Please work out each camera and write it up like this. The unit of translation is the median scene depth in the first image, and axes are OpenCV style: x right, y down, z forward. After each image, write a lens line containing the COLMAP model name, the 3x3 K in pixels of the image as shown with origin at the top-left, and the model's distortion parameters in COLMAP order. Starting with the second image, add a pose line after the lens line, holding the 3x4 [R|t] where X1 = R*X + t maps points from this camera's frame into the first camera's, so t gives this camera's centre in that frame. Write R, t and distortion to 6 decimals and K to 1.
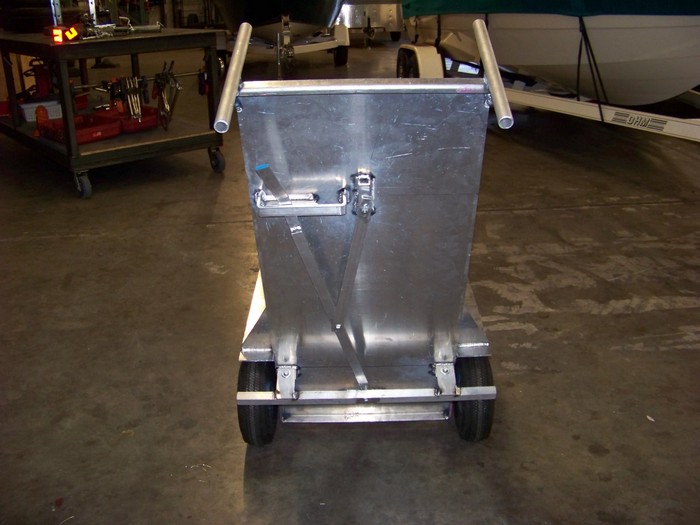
lens RADIAL K [[828.8, 0, 350.0], [0, 828.8, 262.5], [0, 0, 1]] dist [-0.340573, 0.574305]
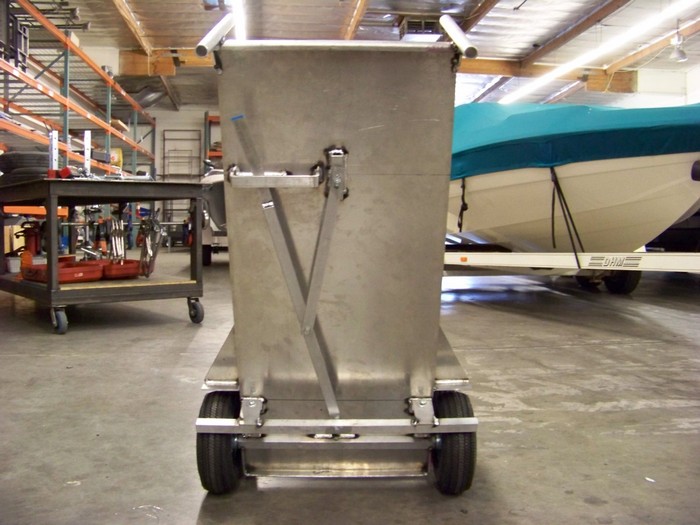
lens RADIAL K [[828.8, 0, 350.0], [0, 828.8, 262.5], [0, 0, 1]] dist [-0.340573, 0.574305]
pose [[0.999666, 0.020971, 0.015086, 0.012840], [-0.014387, 0.936964, -0.349130, 0.237408], [-0.021457, 0.348796, 0.936953, 0.058452]]
